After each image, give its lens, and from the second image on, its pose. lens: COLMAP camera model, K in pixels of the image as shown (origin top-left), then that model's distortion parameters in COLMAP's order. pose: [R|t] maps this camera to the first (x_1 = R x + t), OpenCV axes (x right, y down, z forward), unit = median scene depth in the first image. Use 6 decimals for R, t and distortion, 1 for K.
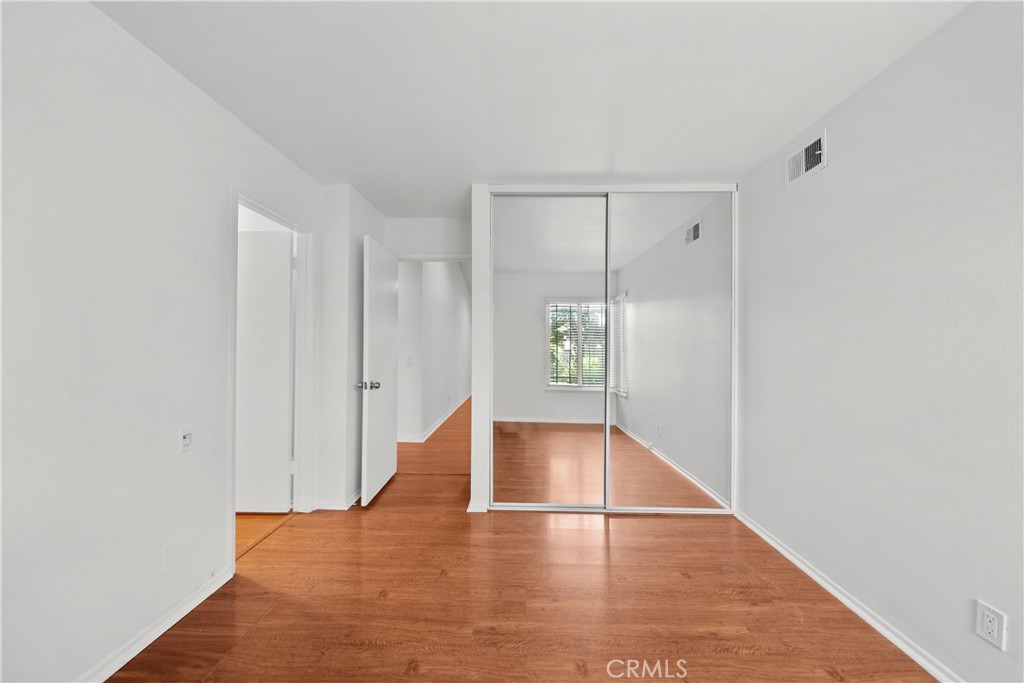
lens RADIAL K [[382.6, 0, 505.3], [0, 382.6, 340.8], [0, 0, 1]] dist [0.001919, -0.000179]
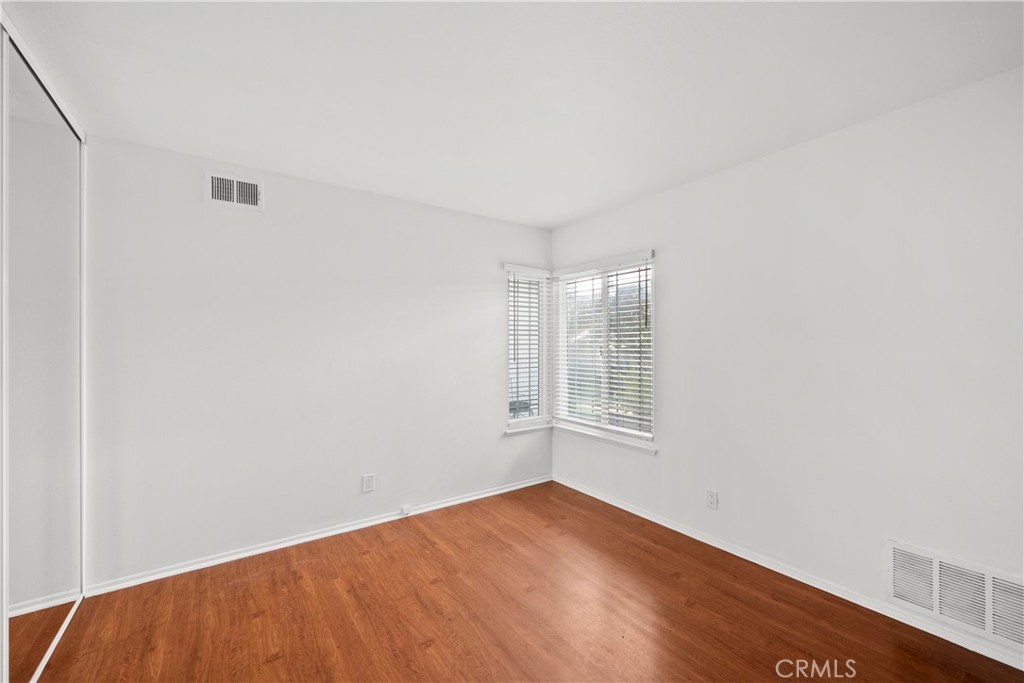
lens RADIAL K [[402.6, 0, 518.9], [0, 402.6, 342.5], [0, 0, 1]] dist [-0.002781, -0.000017]
pose [[-0.632715, -0.003559, 0.774377, -0.744022], [-0.010711, 0.999934, -0.004156, -0.042232], [-0.774311, -0.010924, -0.632711, 1.279965]]
